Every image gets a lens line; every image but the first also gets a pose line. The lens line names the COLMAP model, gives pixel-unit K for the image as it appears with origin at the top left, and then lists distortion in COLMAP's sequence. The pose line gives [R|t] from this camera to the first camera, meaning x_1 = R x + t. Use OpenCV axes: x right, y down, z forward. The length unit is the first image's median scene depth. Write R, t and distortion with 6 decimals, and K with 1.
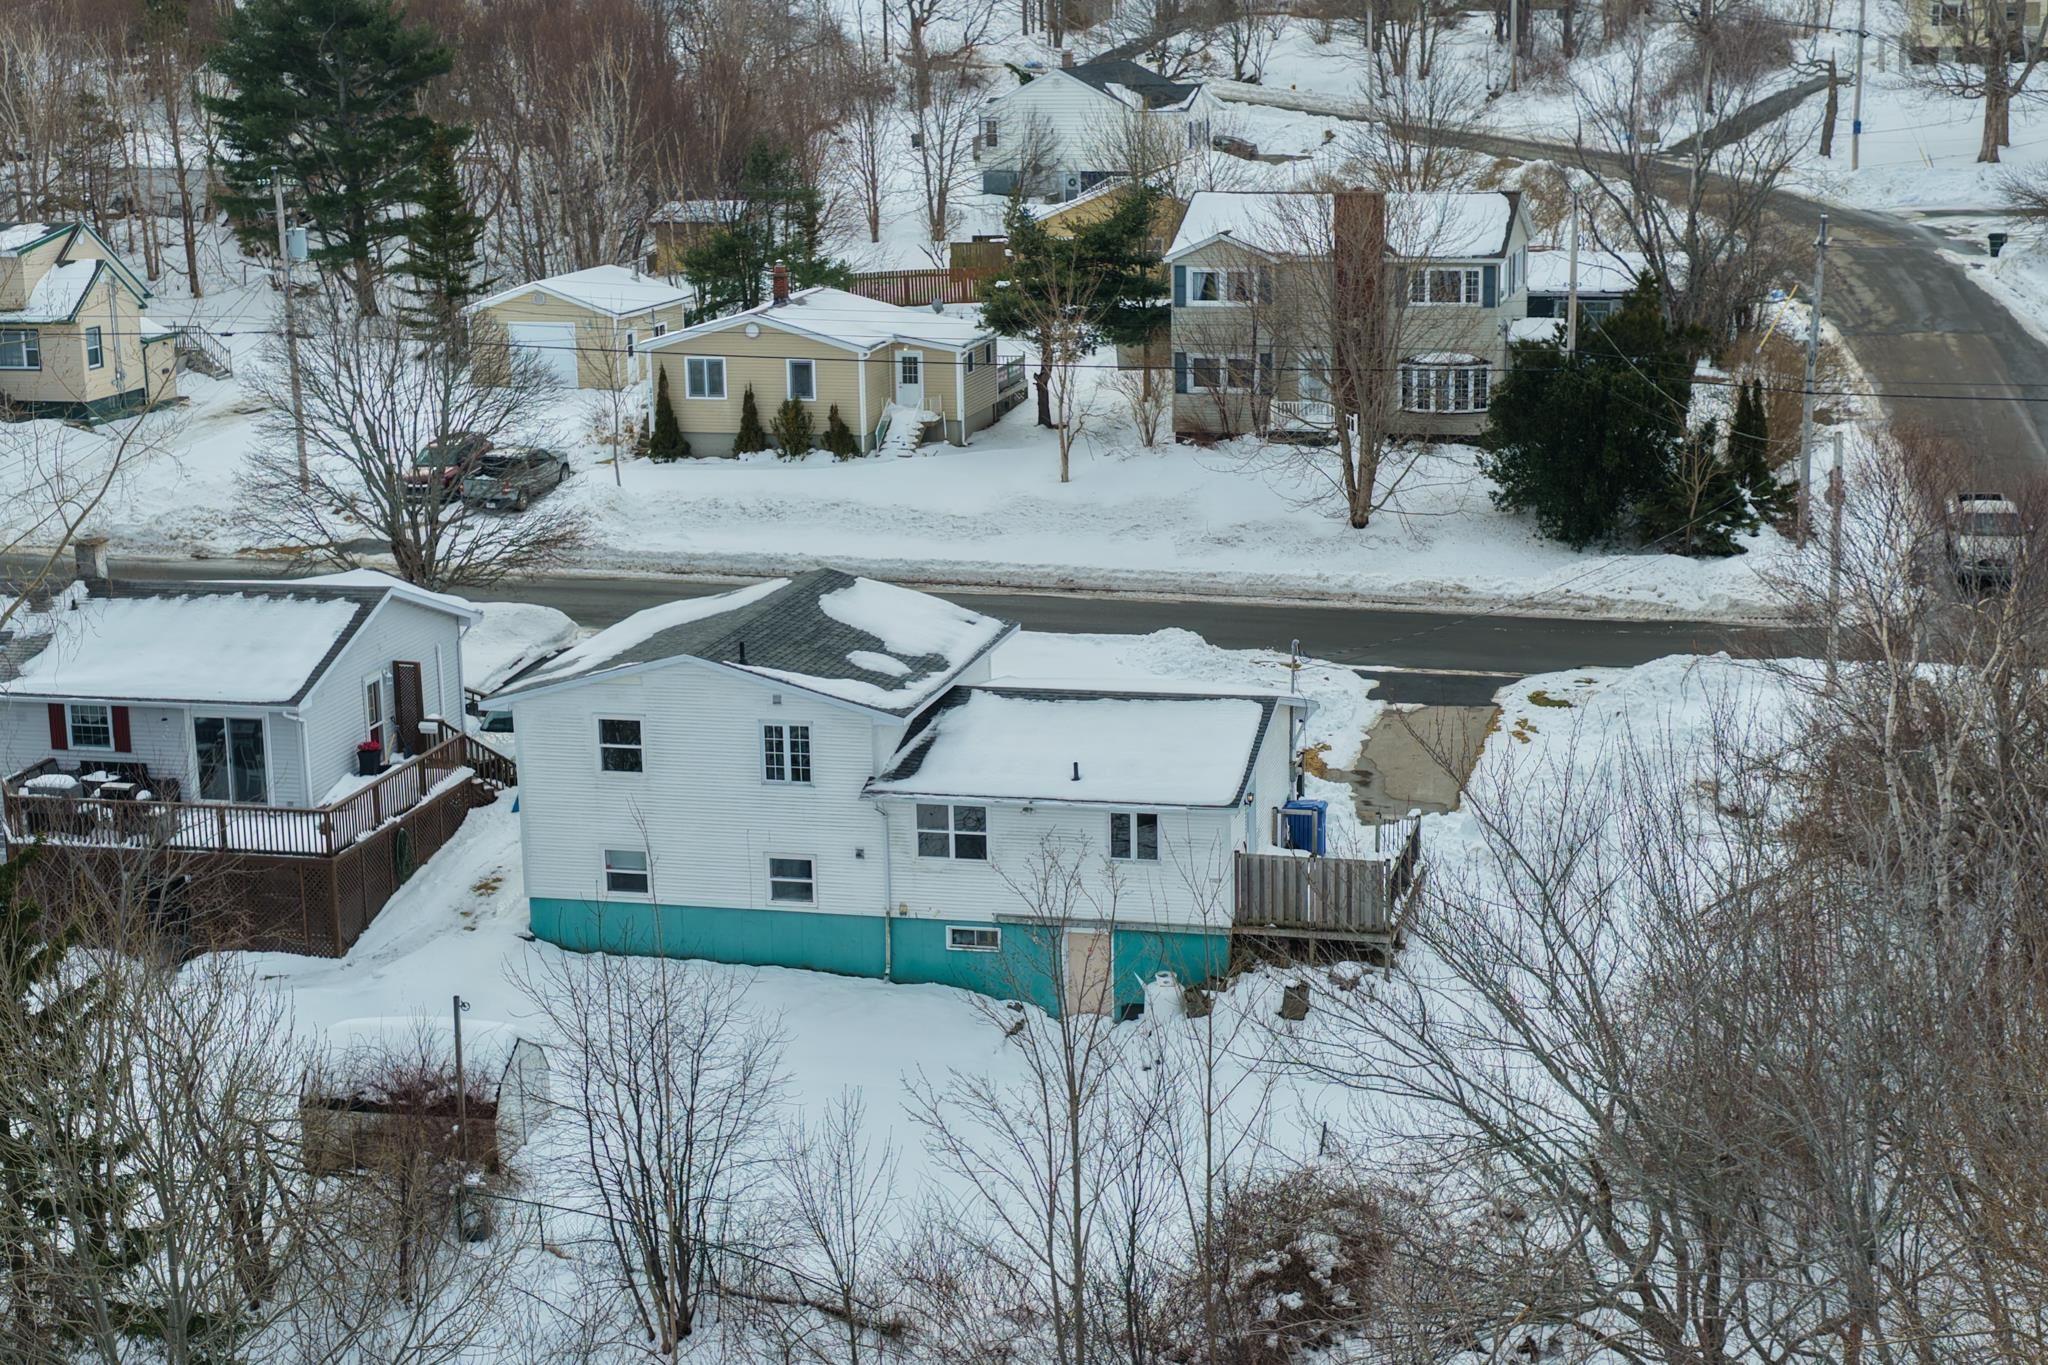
lens RADIAL K [[3154.6, 0, 1024.0], [0, 3154.6, 682.5], [0, 0, 1]] dist [-0.017552, 0.053236]
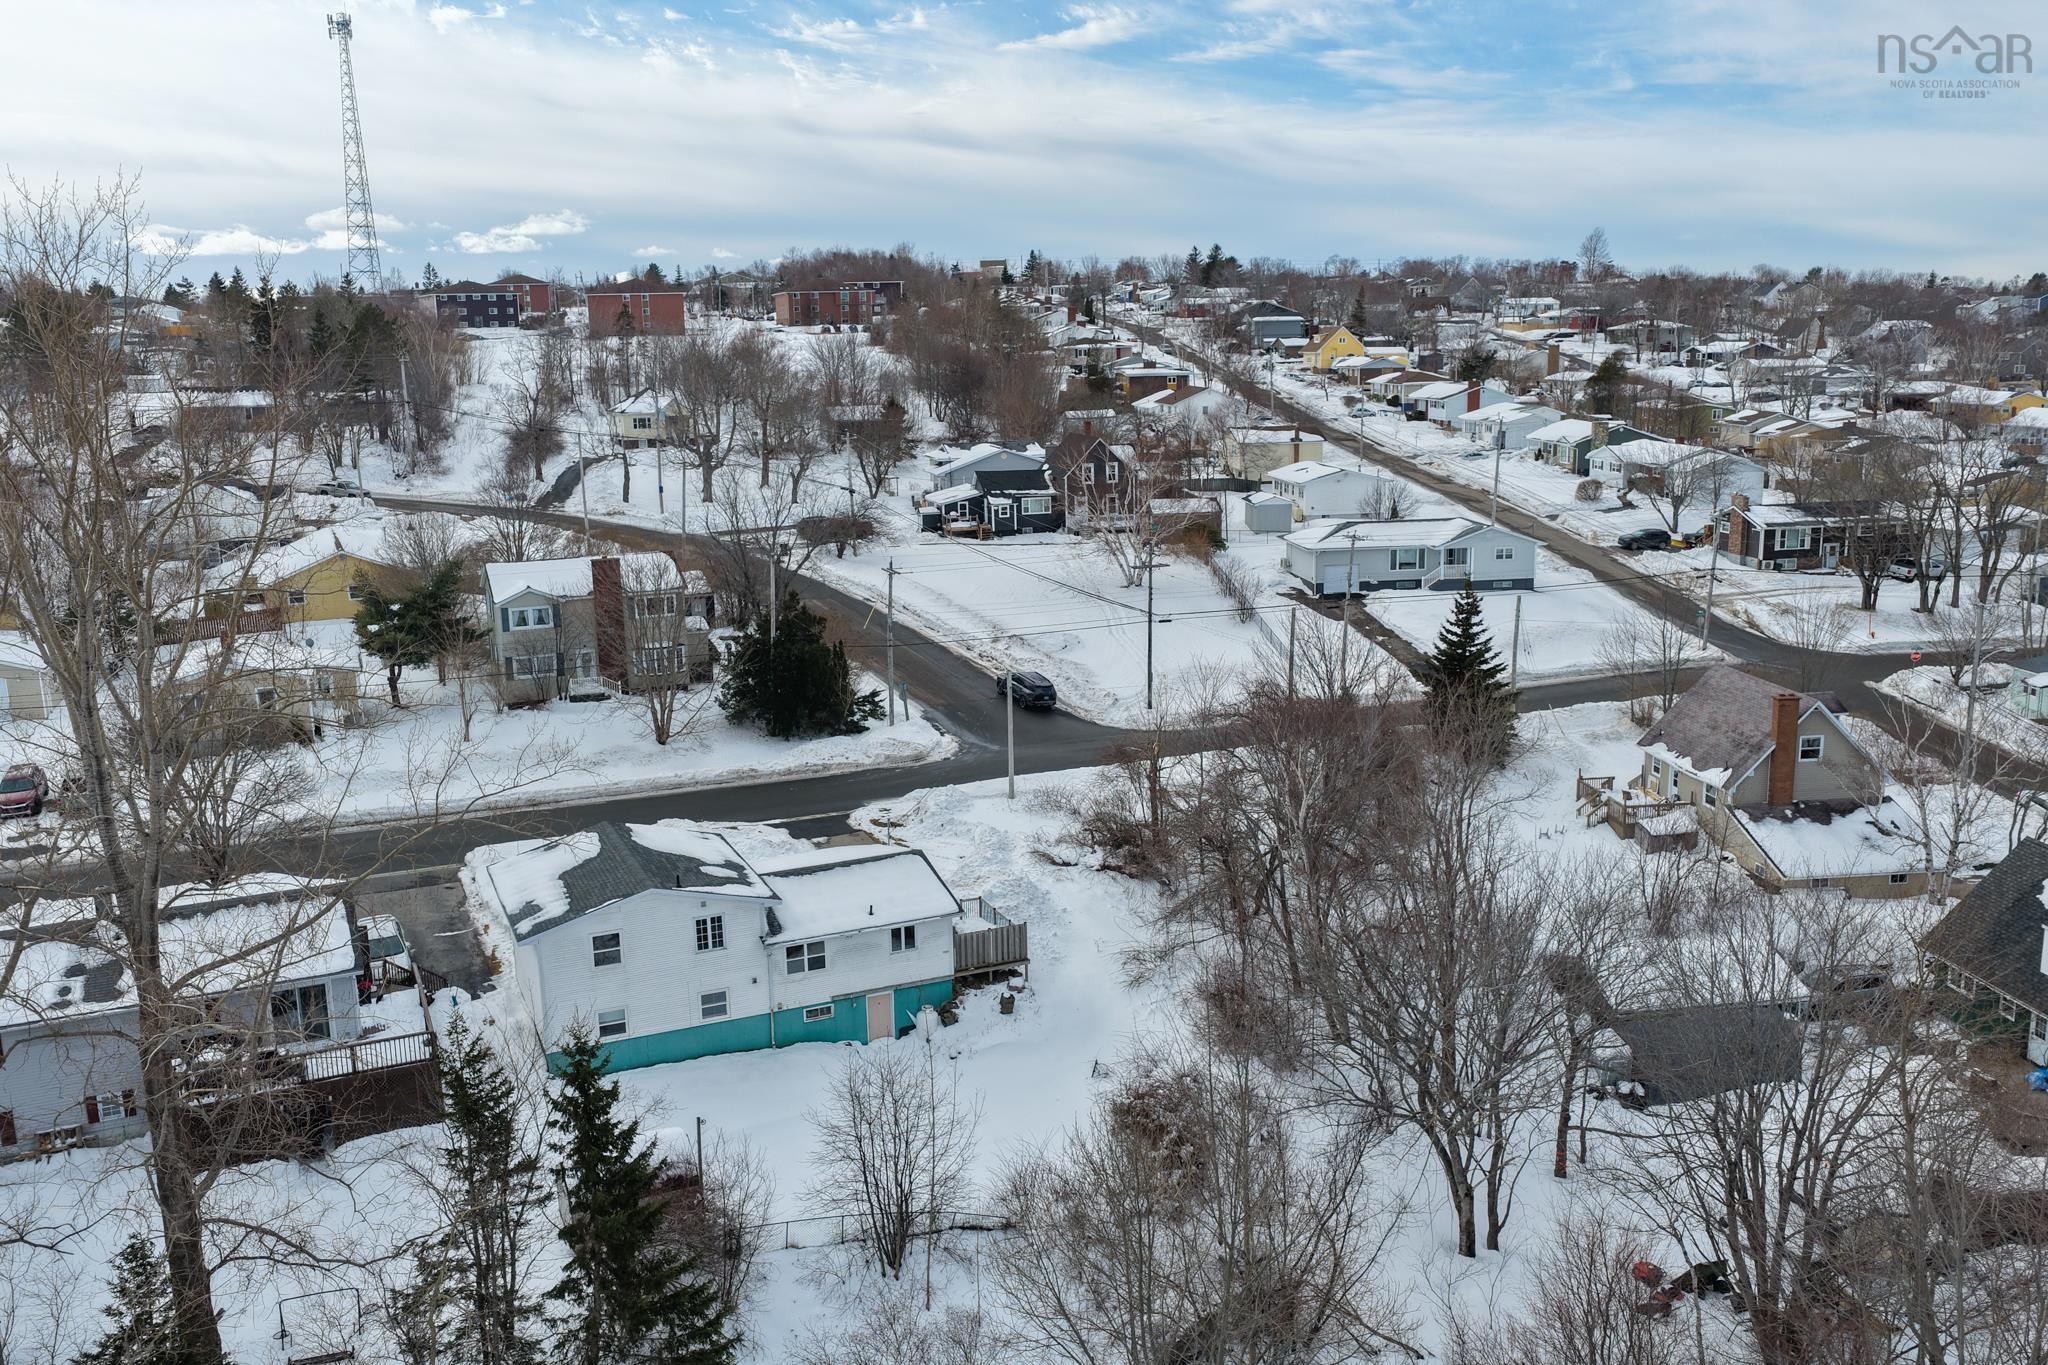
lens RADIAL K [[1694.8, 0, 1034.7], [0, 1694.8, 680.0], [0, 0, 1]] dist [0.001806, 0.010236]
pose [[0.782041, -0.119015, 0.611757, -0.488628], [0.142405, 0.989753, 0.010508, -0.099763], [-0.606739, 0.078900, 0.790976, 0.141351]]
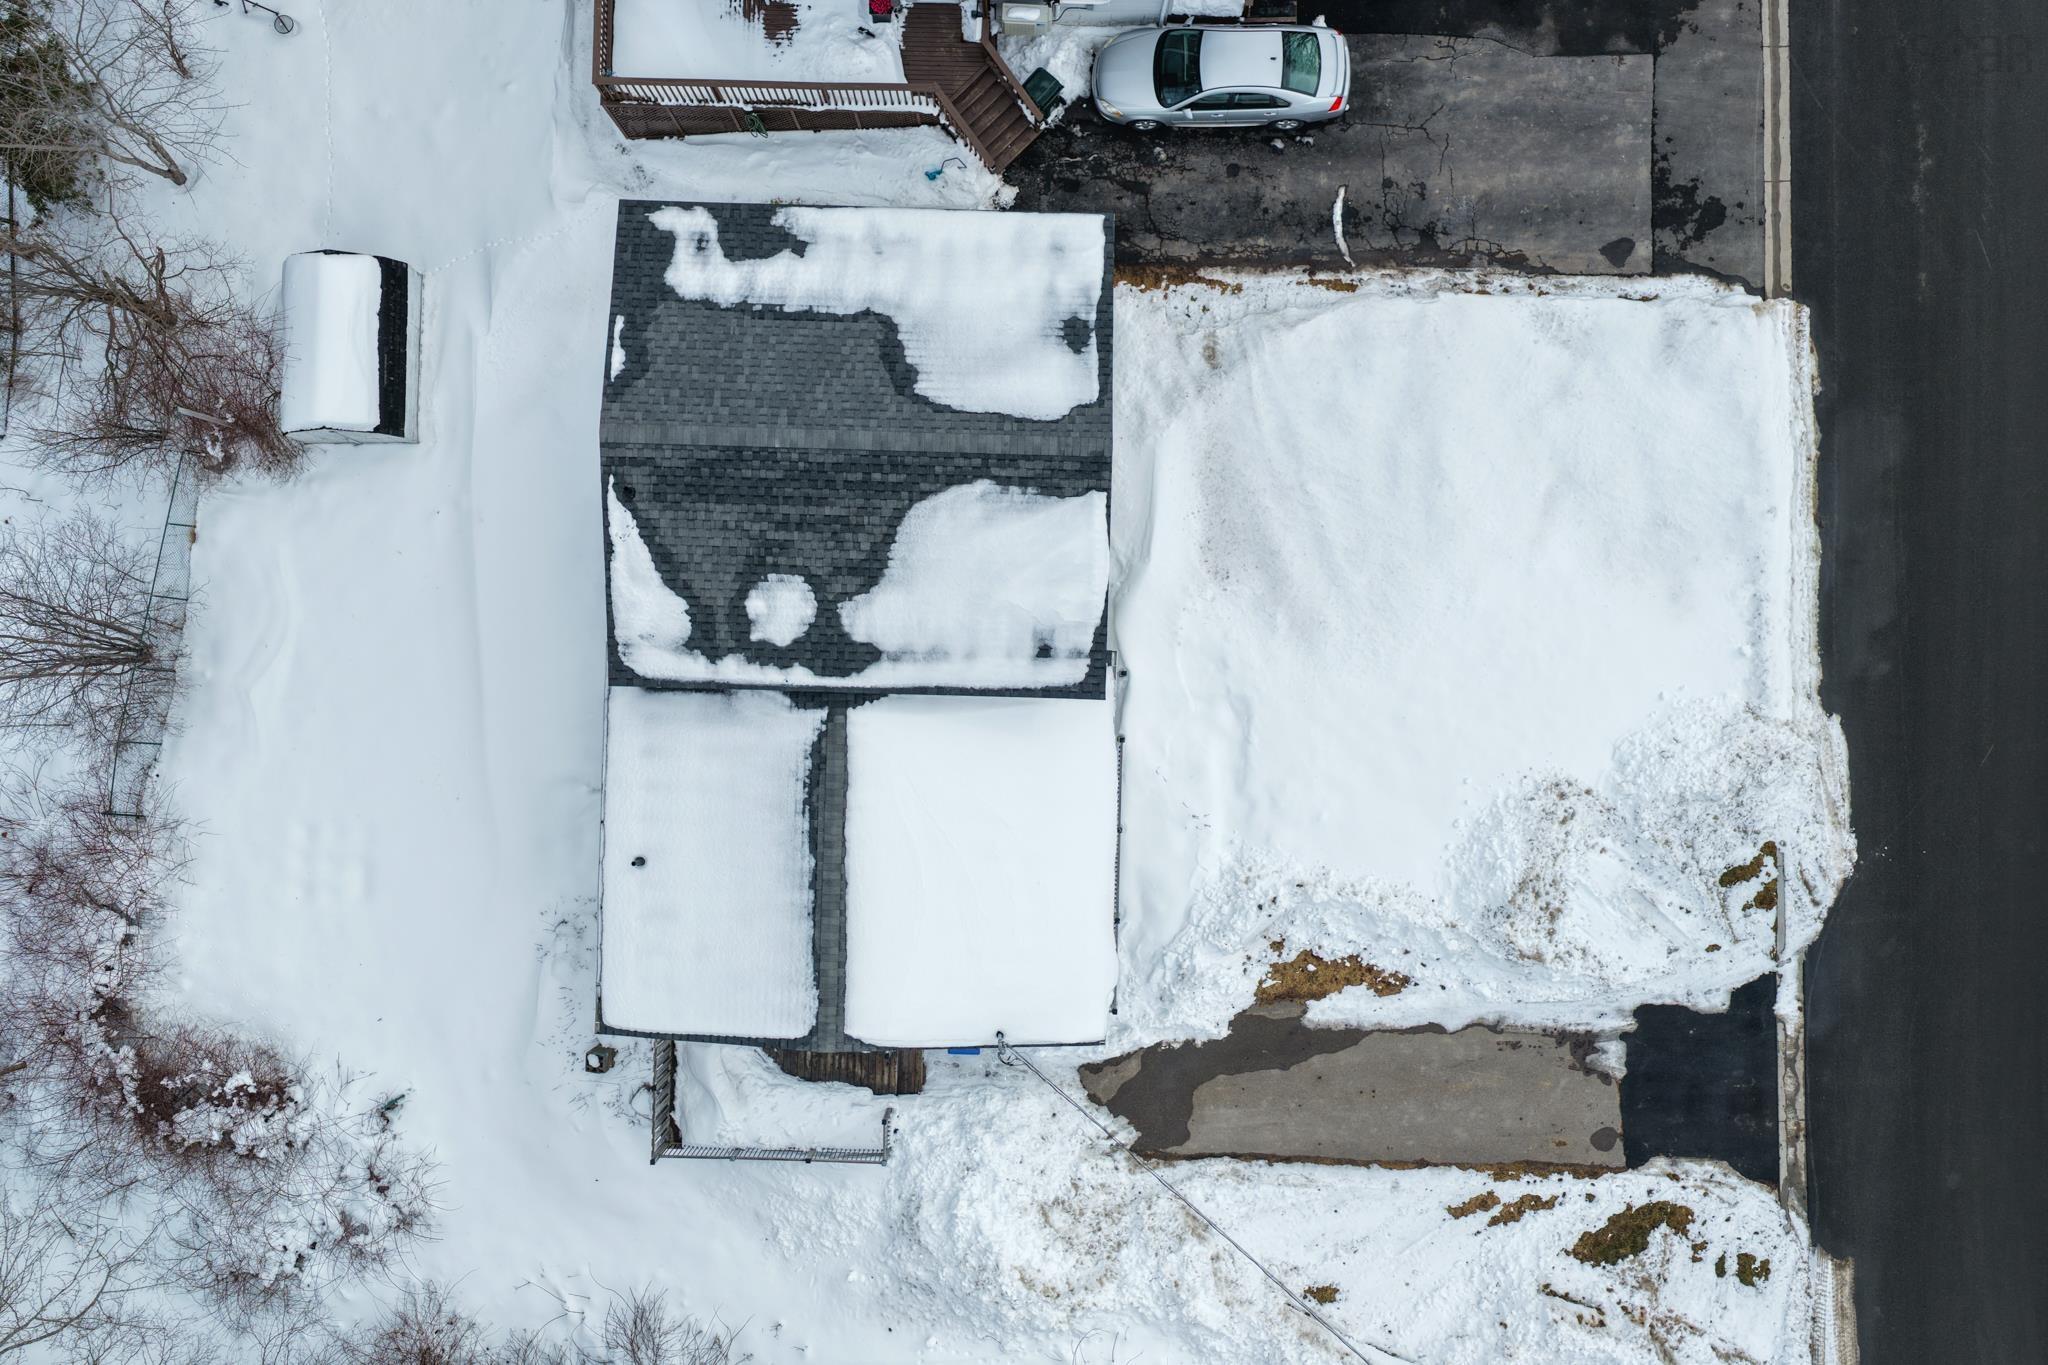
lens RADIAL K [[1694.8, 0, 1034.7], [0, 1694.8, 680.0], [0, 0, 1]] dist [0.001806, 0.010236]
pose [[0.230658, 0.972955, 0.012423, -0.020657], [-0.227089, 0.041412, 0.972993, -0.491699], [0.946164, -0.227250, 0.230500, 0.977500]]
